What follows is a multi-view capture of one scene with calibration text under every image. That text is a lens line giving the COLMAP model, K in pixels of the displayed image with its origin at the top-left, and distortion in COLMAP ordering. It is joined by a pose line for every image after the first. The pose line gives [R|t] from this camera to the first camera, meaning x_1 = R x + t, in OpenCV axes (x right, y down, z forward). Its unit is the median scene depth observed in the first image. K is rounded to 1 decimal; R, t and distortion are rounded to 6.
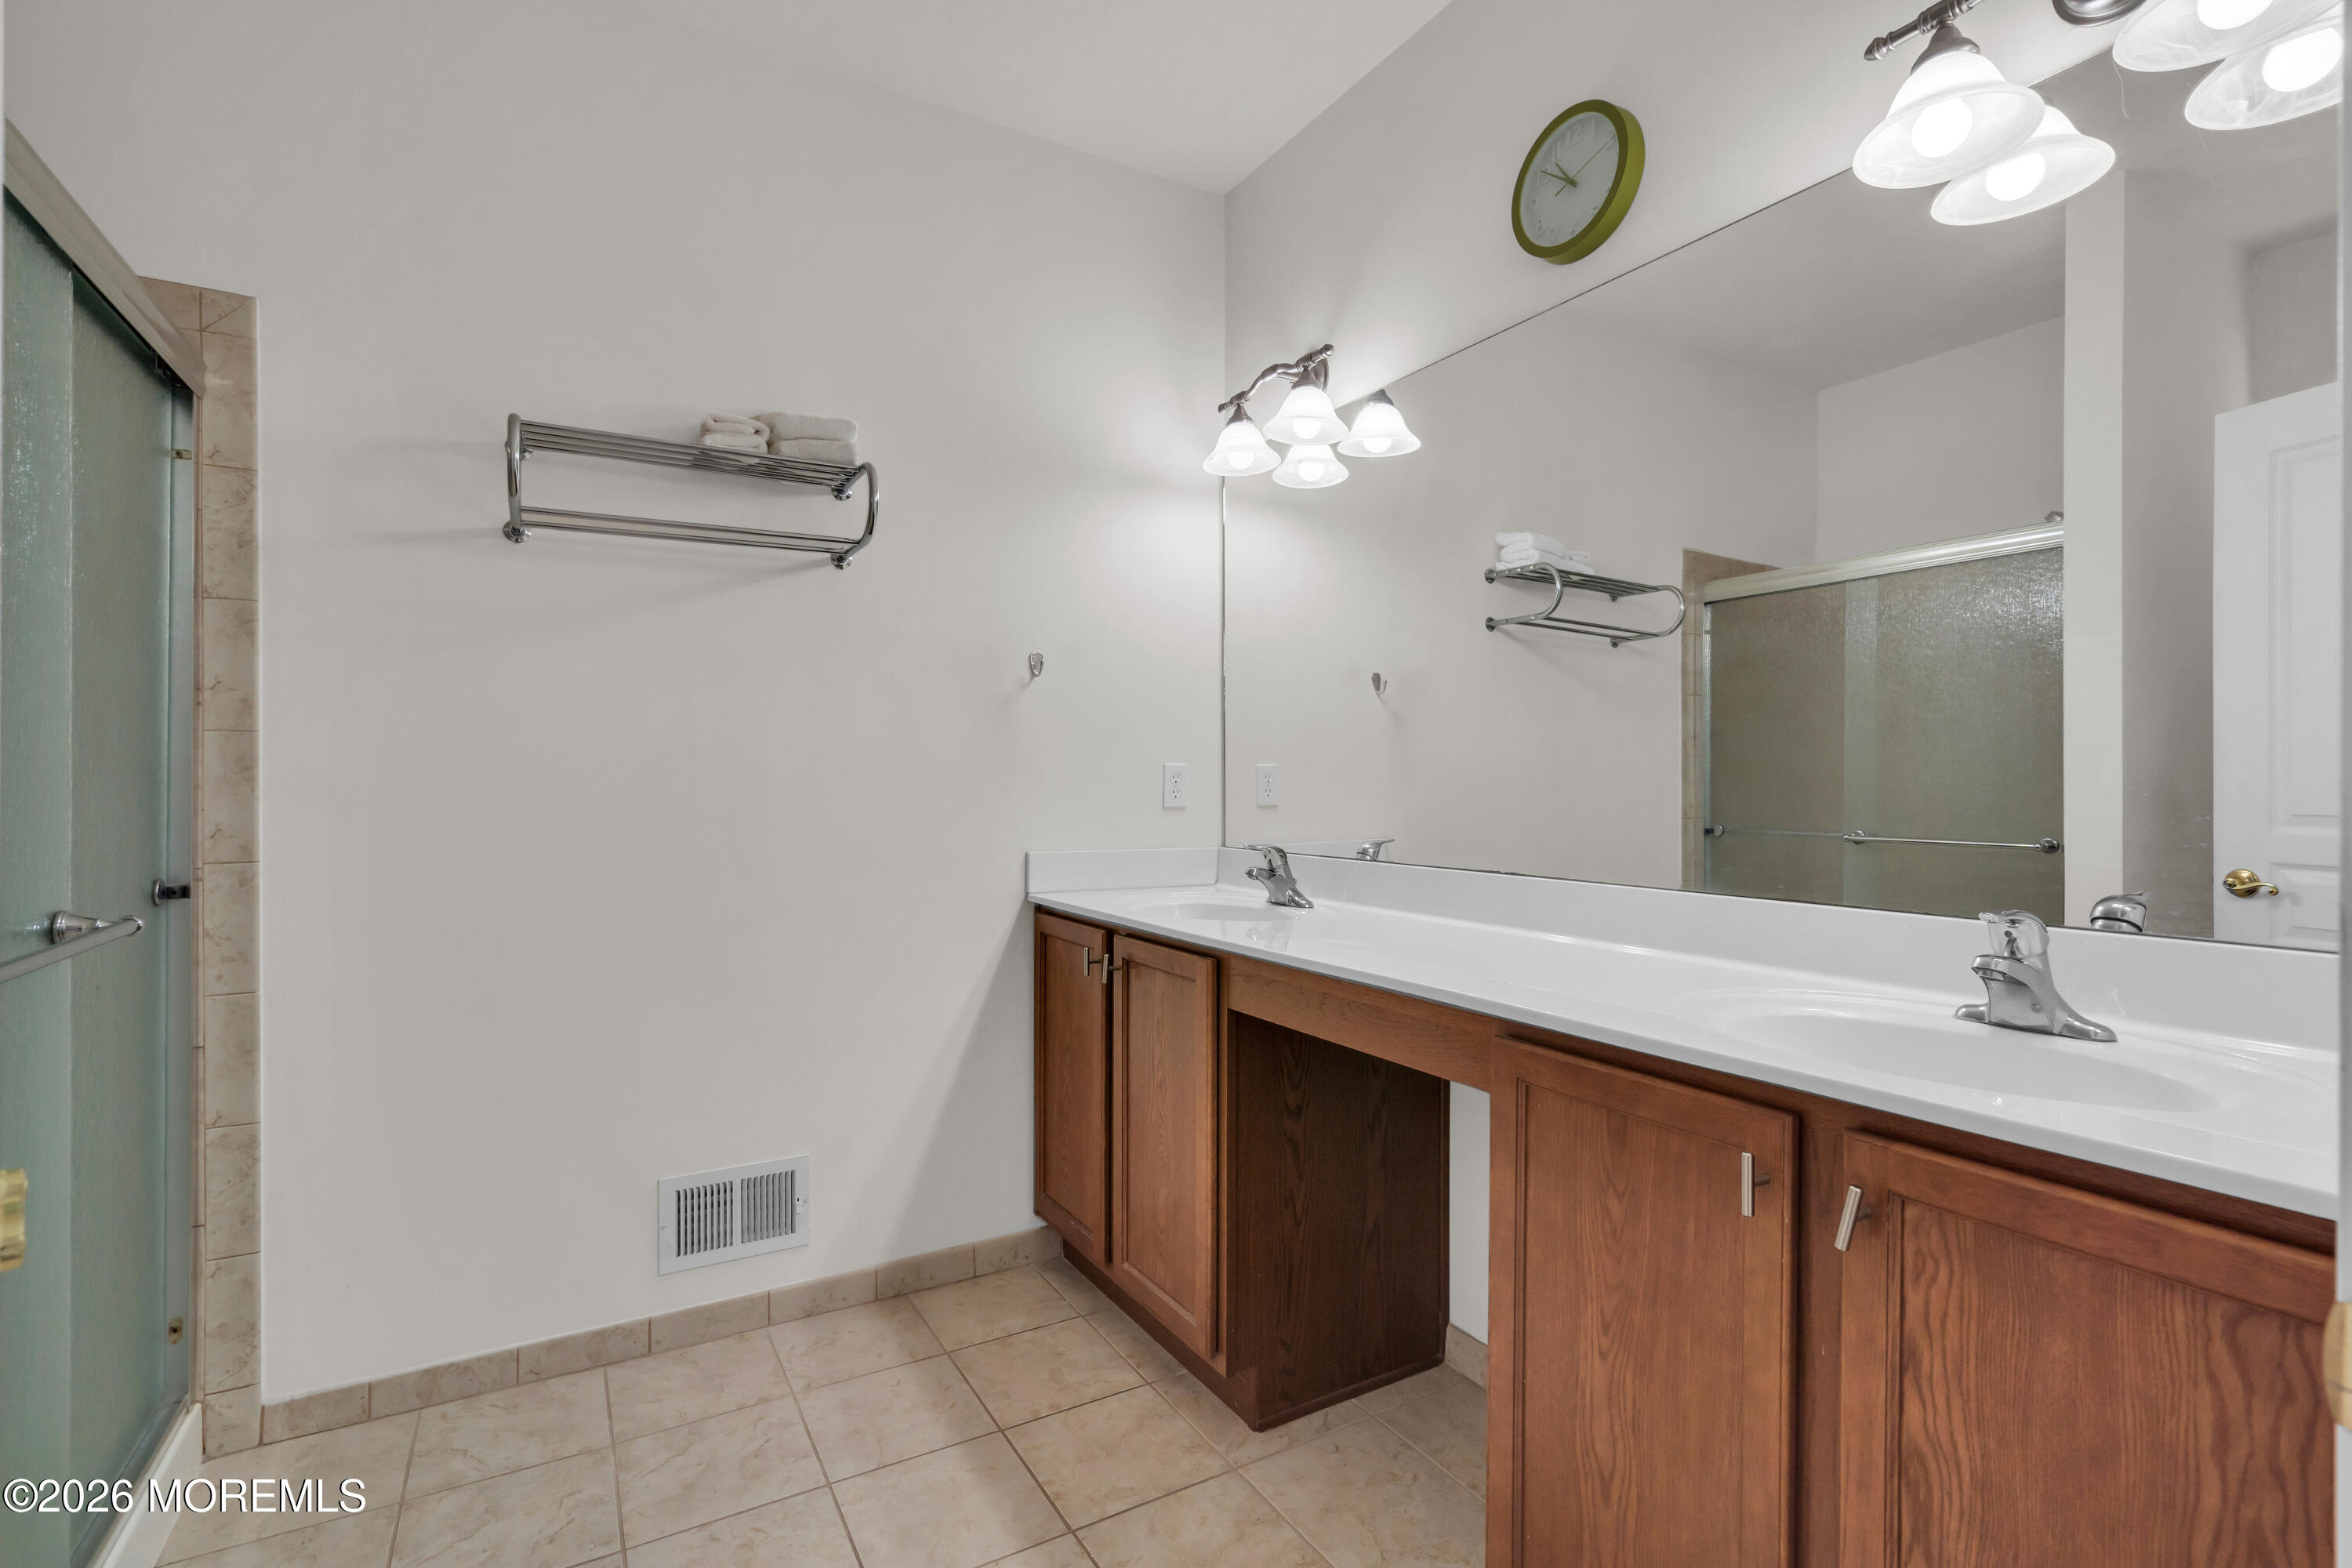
lens RADIAL K [[1077.6, 0, 1169.9], [0, 1077.6, 779.0], [0, 0, 1]] dist [-0.005718, 0.003750]
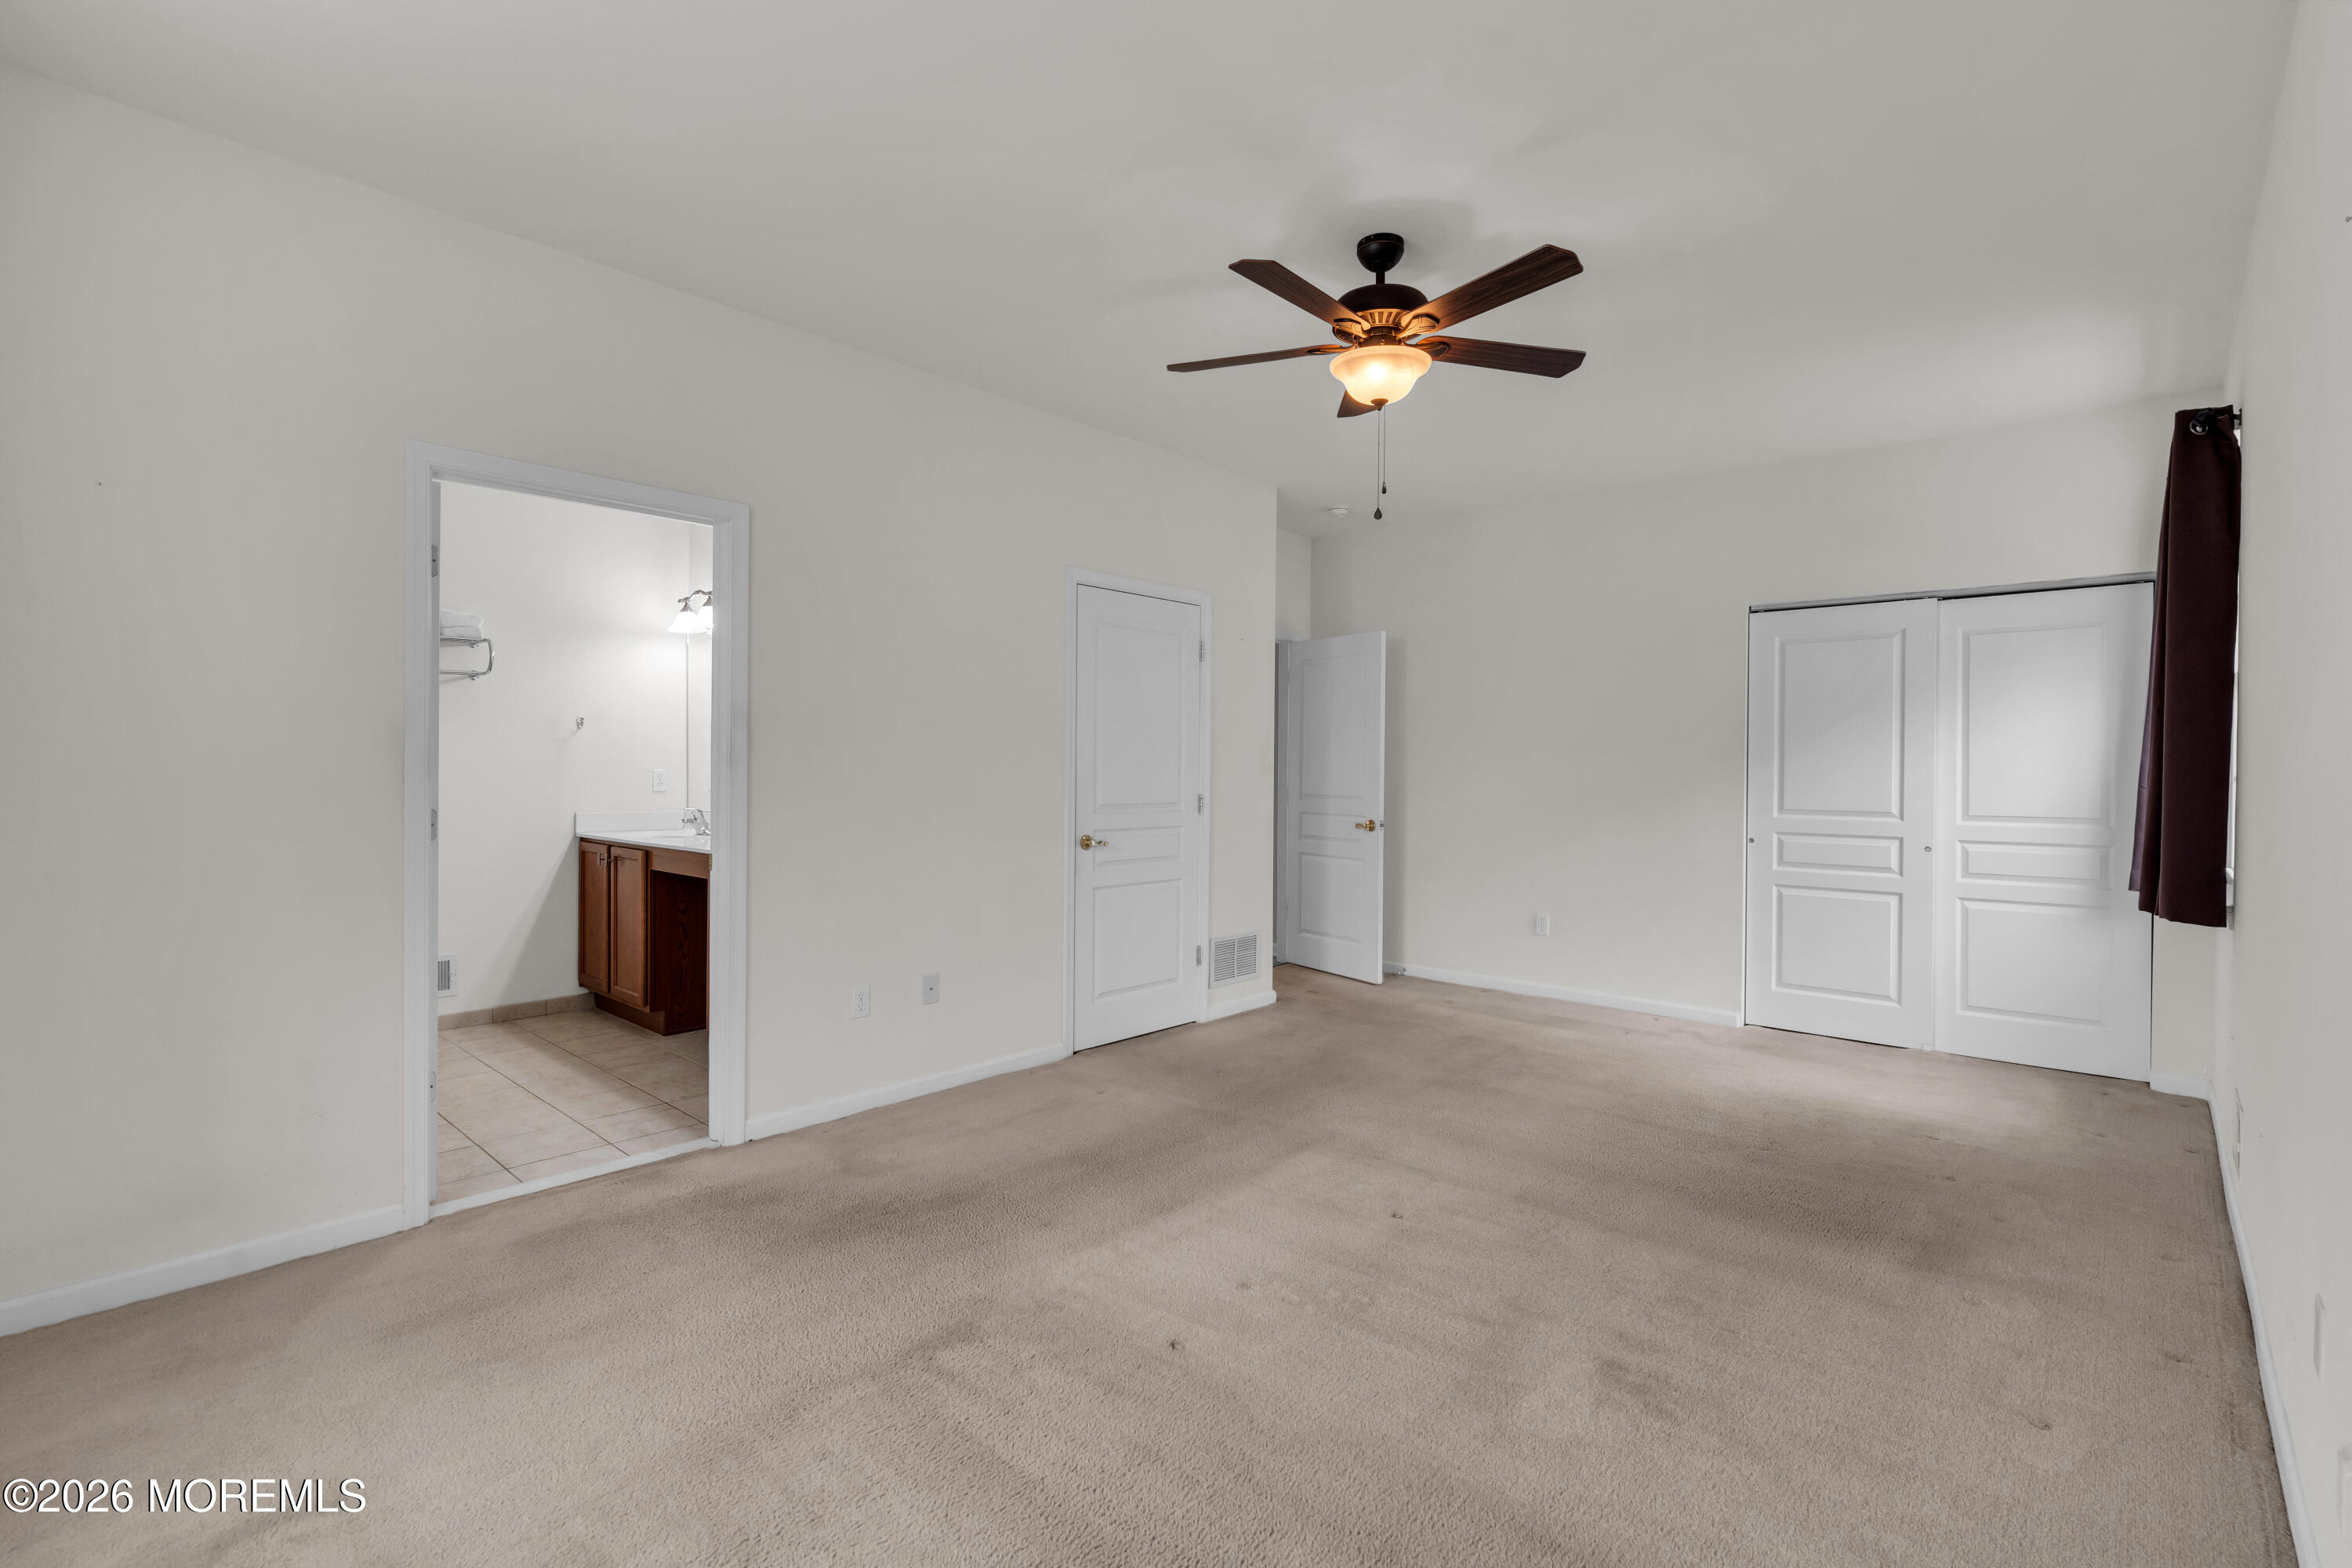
lens RADIAL K [[1077.6, 0, 1186.8], [0, 1077.6, 770.3], [0, 0, 1]] dist [-0.005718, 0.003750]
pose [[0.954102, 0.000547, 0.299480, 0.404130], [-0.001646, 0.999993, 0.003416, -0.025348], [-0.299476, -0.003752, 0.954096, -1.454482]]
